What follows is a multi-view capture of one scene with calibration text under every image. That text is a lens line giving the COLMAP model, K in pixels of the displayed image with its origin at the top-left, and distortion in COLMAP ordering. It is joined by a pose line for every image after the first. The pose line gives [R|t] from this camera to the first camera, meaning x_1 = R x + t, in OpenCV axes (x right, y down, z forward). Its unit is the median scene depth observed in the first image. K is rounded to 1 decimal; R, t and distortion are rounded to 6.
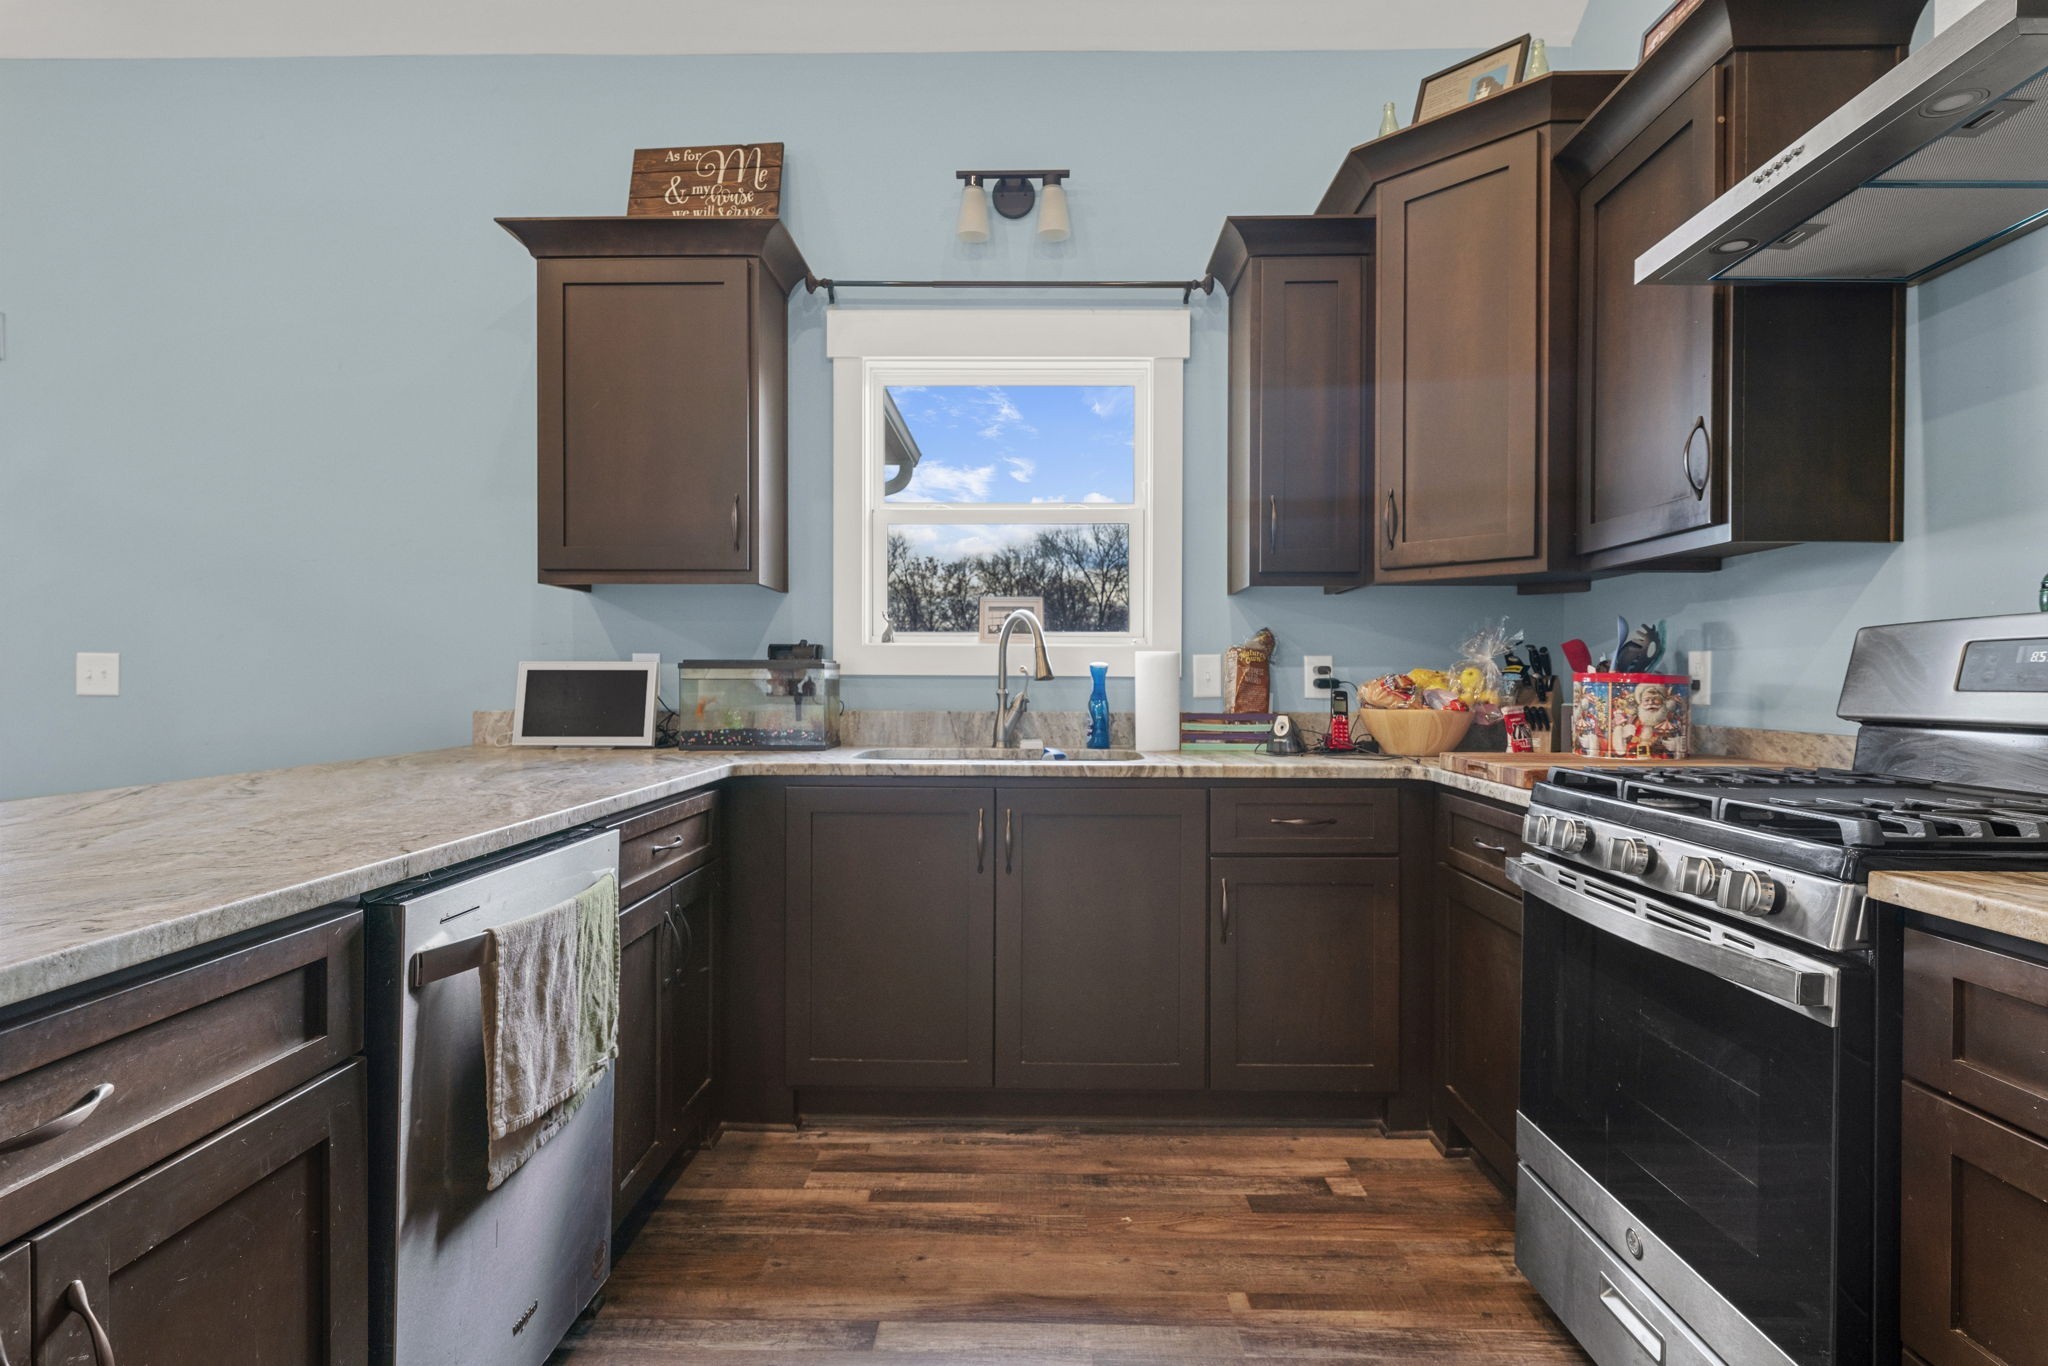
lens RADIAL K [[1021.6, 0, 1026.7], [0, 1021.6, 692.9], [0, 0, 1]] dist [-0.023355, -0.001582]
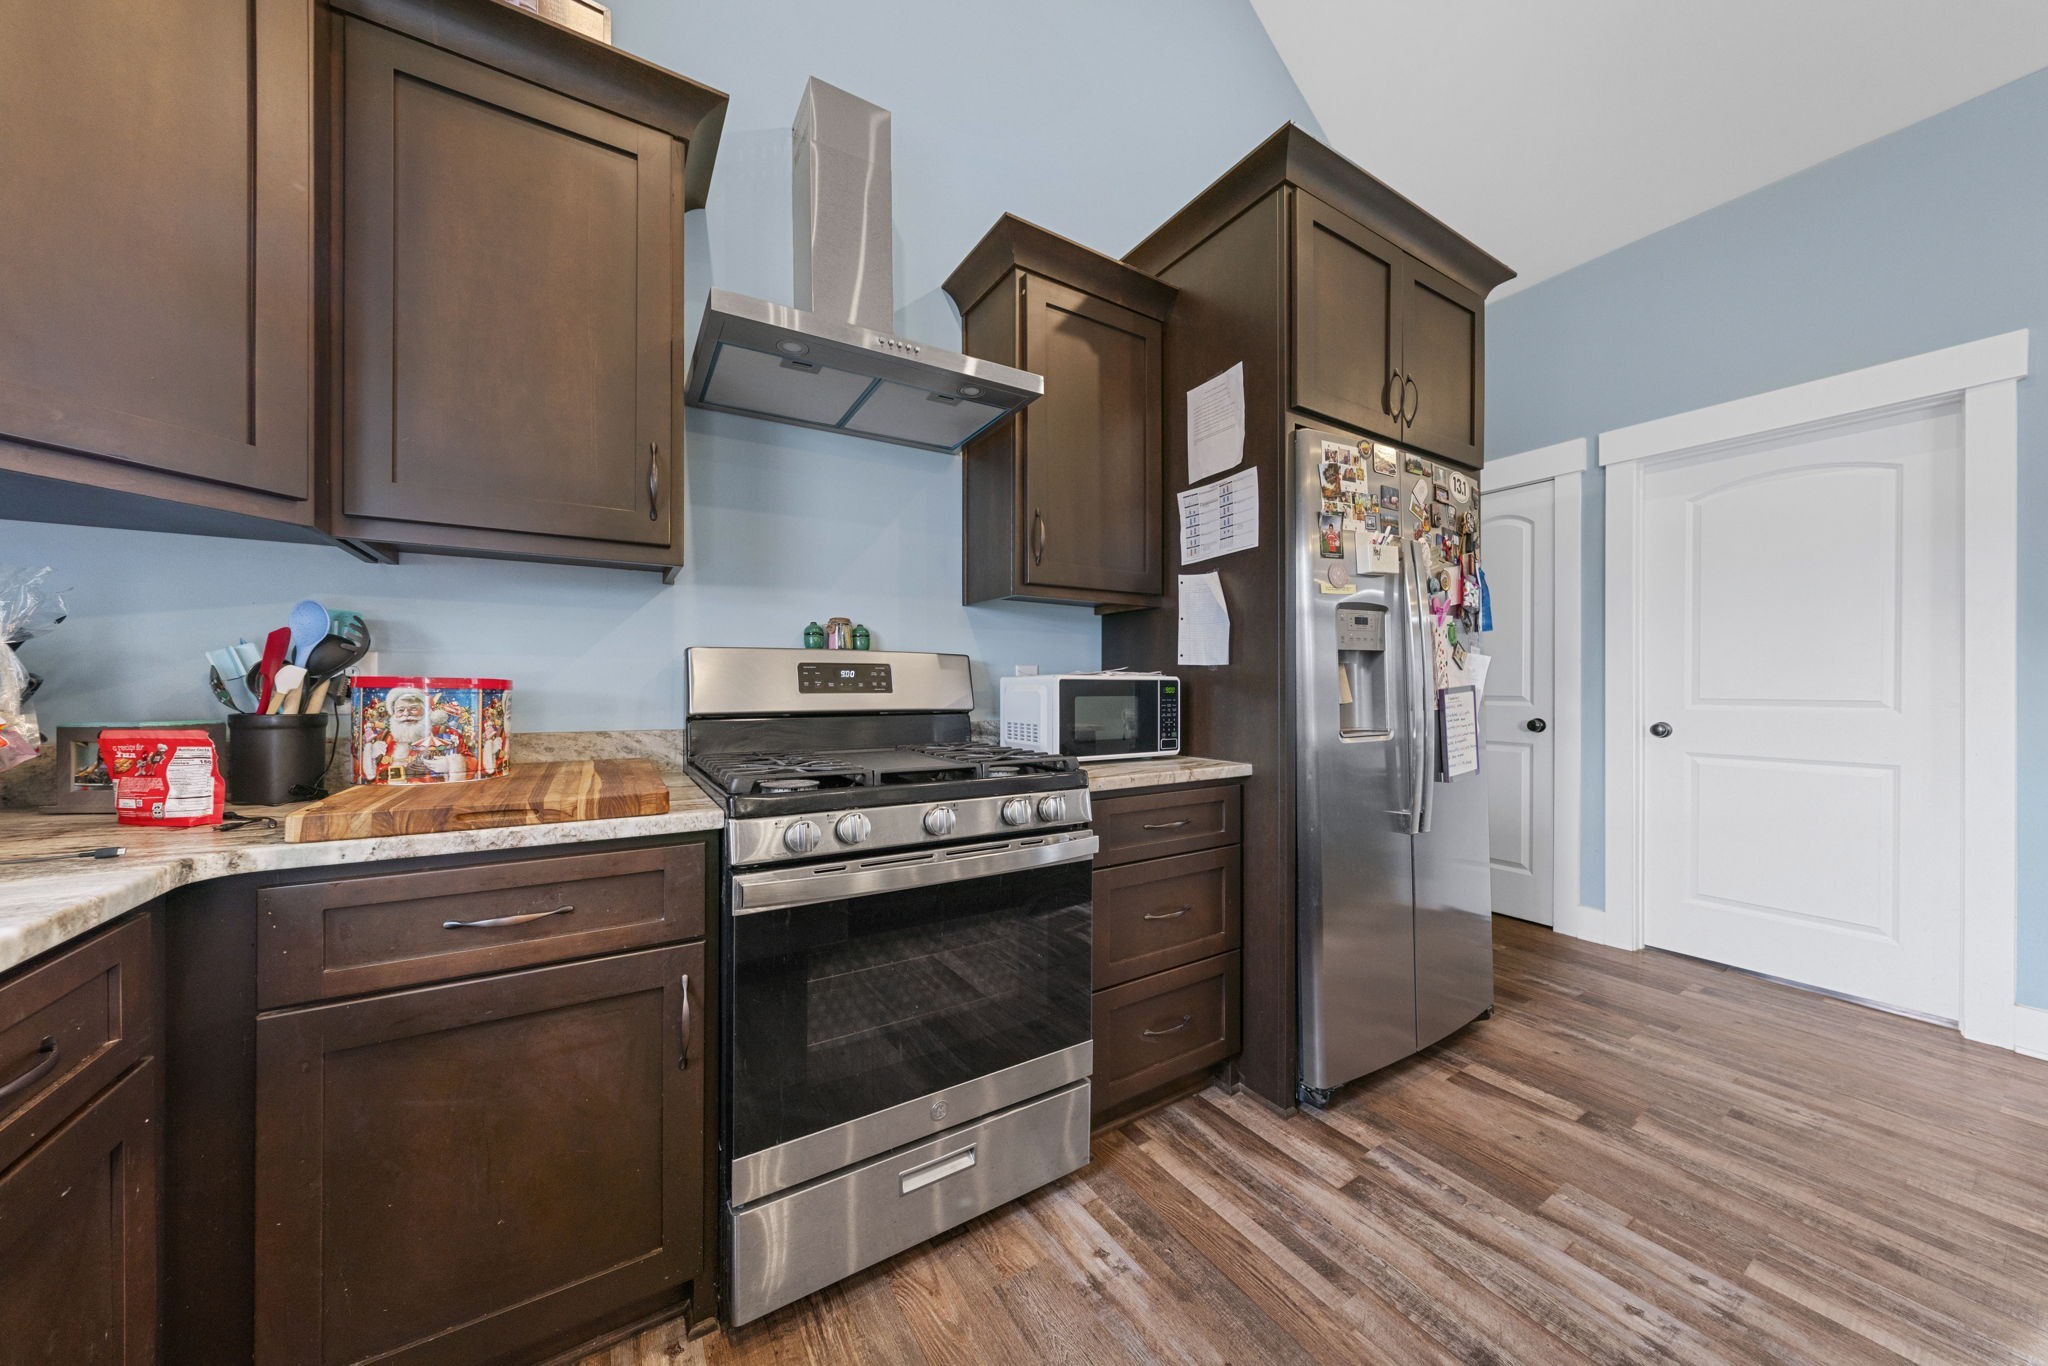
lens RADIAL K [[698.3, 0, 1029.1], [0, 698.3, 687.6], [0, 0, 1]] dist [0.001136, 0.000103]
pose [[-0.554557, -0.005042, 0.832130, -0.118587], [0.006880, 0.999920, 0.010644, -0.011690], [-0.832117, 0.011628, -0.554478, 0.702734]]
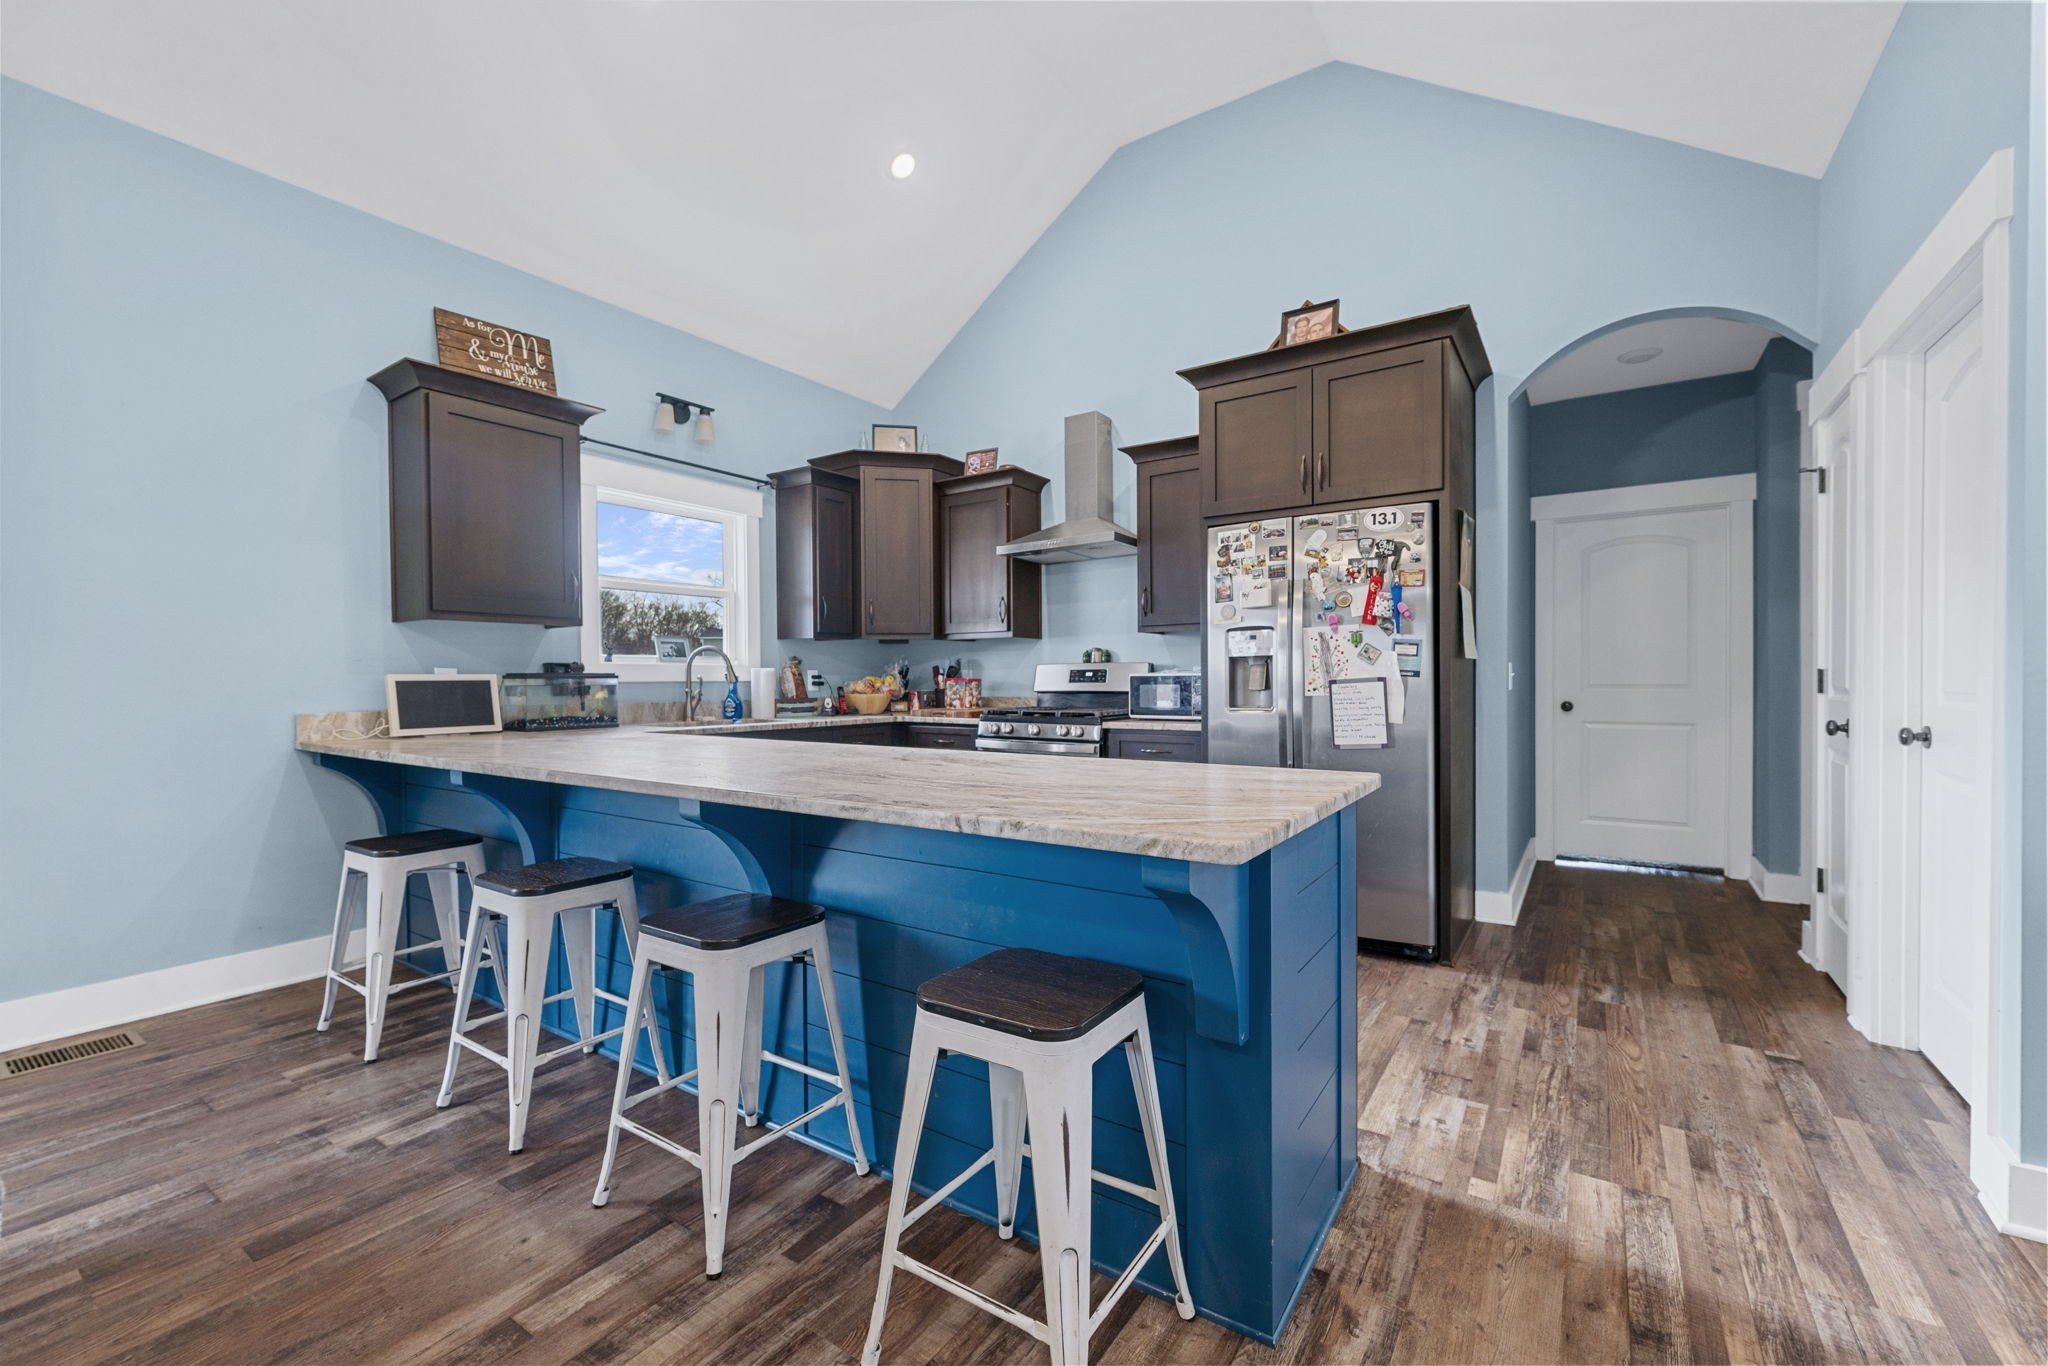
lens RADIAL K [[857.6, 0, 1013.0], [0, 857.6, 679.6], [0, 0, 1]] dist [0.001385, 0.000169]
pose [[0.556076, -0.008674, 0.831086, -0.999335], [0.018341, 0.999830, -0.001838, -0.006871], [-0.830929, 0.016265, 0.556140, -0.333416]]
